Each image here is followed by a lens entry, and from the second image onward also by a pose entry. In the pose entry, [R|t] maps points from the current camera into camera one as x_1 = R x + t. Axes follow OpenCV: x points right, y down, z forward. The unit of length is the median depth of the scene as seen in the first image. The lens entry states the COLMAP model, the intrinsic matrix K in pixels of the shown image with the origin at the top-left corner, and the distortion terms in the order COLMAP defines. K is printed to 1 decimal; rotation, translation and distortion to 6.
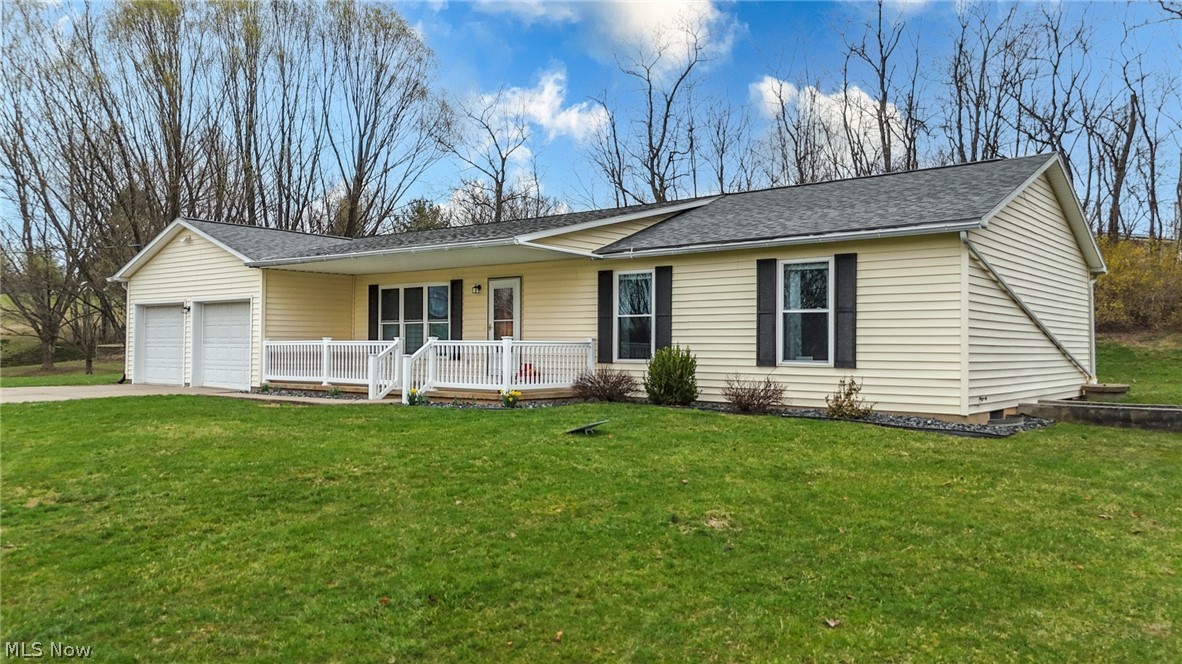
lens RADIAL K [[891.4, 0, 594.5], [0, 891.4, 332.4], [0, 0, 1]] dist [0.037903, -0.002745]
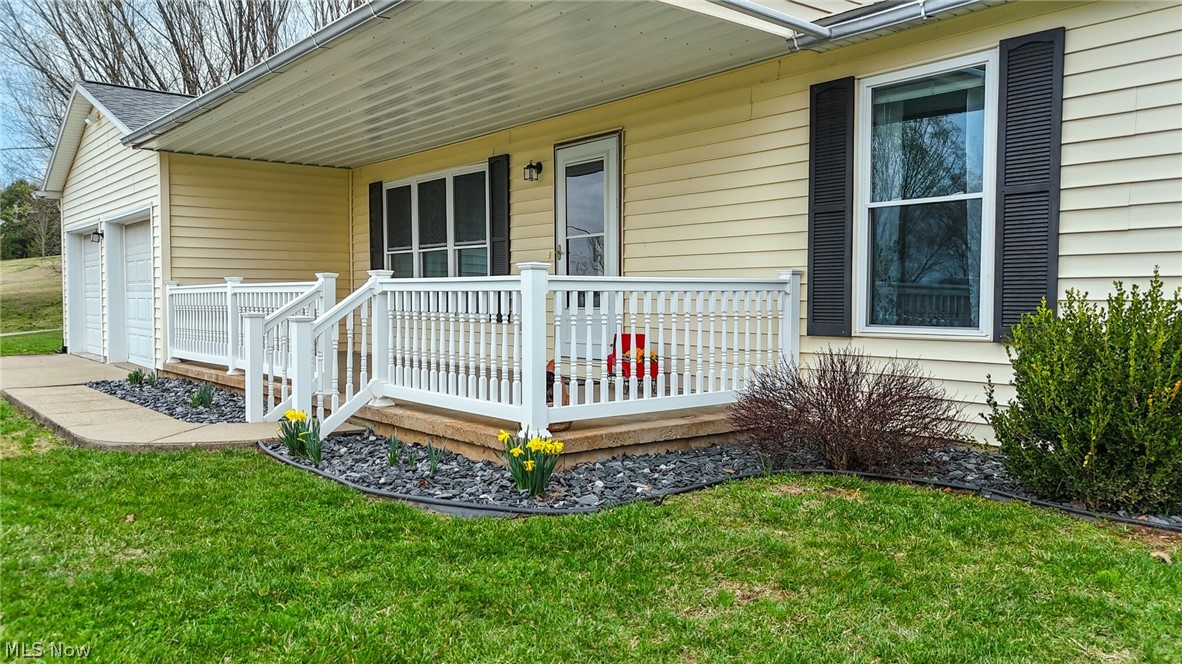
lens RADIAL K [[891.4, 0, 591.6], [0, 891.4, 329.6], [0, 0, 1]] dist [0.037903, -0.002745]
pose [[0.980255, 0.002284, -0.197724, -0.010999], [0.008153, 0.998616, 0.051955, 0.011485], [0.197569, -0.052541, 0.978880, 0.605495]]
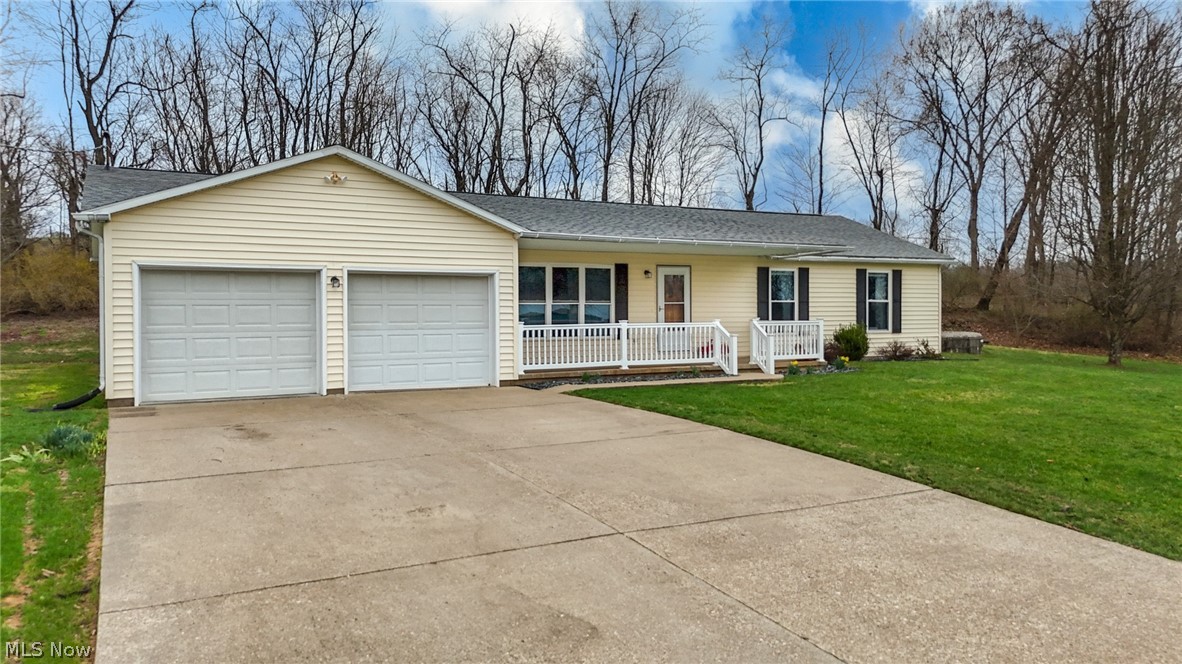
lens RADIAL K [[891.4, 0, 591.7], [0, 891.4, 329.4], [0, 0, 1]] dist [0.037903, -0.002745]
pose [[0.366773, -0.020048, 0.930094, -1.305077], [-0.001735, 0.999751, 0.022234, -0.005410], [-0.930309, -0.009769, 0.366647, 0.734794]]
